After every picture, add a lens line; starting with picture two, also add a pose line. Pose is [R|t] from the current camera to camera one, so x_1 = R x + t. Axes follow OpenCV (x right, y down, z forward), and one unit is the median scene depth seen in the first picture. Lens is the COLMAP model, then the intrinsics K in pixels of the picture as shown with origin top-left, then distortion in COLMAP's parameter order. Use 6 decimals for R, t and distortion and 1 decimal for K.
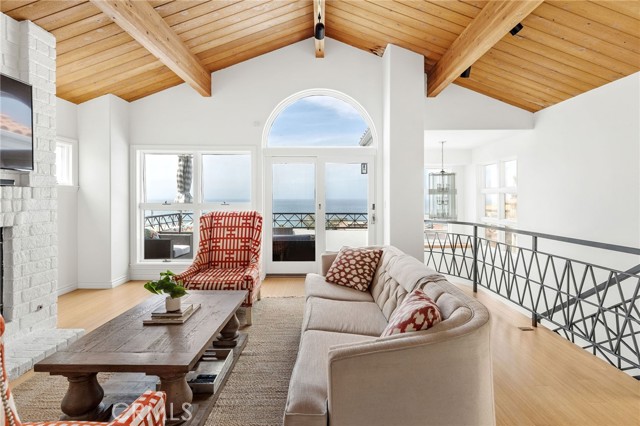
lens RADIAL K [[322.6, 0, 310.7], [0, 322.6, 196.2], [0, 0, 1]] dist [0.002814, -0.002378]
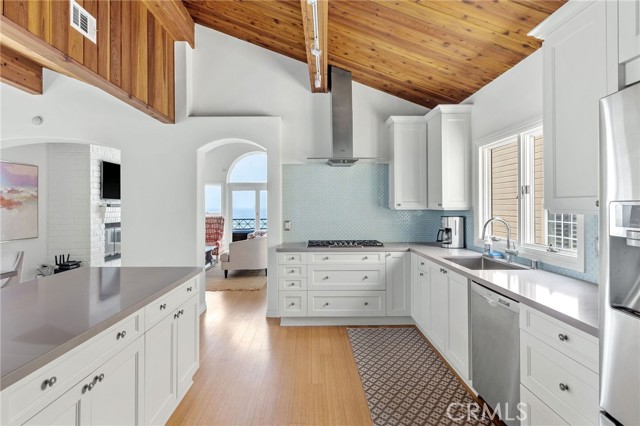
lens RADIAL K [[361.6, 0, 322.6], [0, 361.6, 204.8], [0, 0, 1]] dist [0.015294, -0.002076]
pose [[0.999385, -0.008442, 0.034039, 0.429100], [0.008468, 0.999964, -0.000631, -0.021858], [-0.034033, 0.000919, 0.999420, -1.464396]]
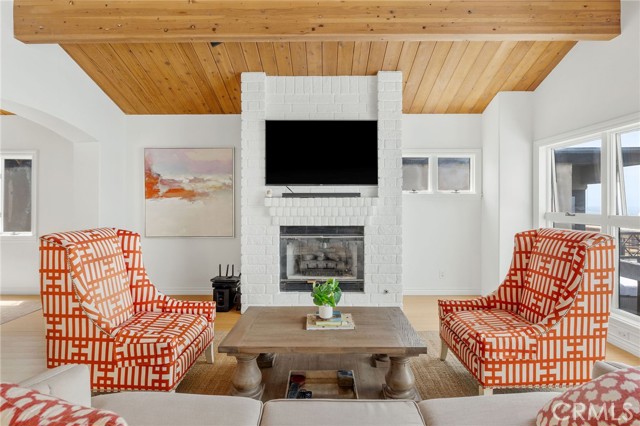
lens RADIAL K [[322.6, 0, 329.3], [0, 322.6, 203.7], [0, 0, 1]] dist [0.002814, -0.002378]
pose [[-0.002623, -0.002446, -0.999994, 0.355616], [0.002765, 0.999993, -0.002453, -0.001515], [0.999993, -0.002771, -0.002616, 0.602323]]
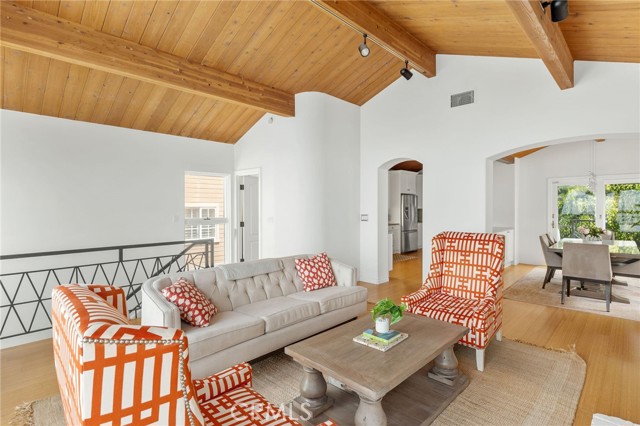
lens RADIAL K [[322.6, 0, 315.3], [0, 322.6, 208.2], [0, 0, 1]] dist [0.002814, -0.002378]
pose [[-0.708731, -0.006807, 0.705446, -0.574334], [-0.002665, 0.999972, 0.006972, -0.031109], [-0.705474, 0.003061, -0.708729, 1.114418]]
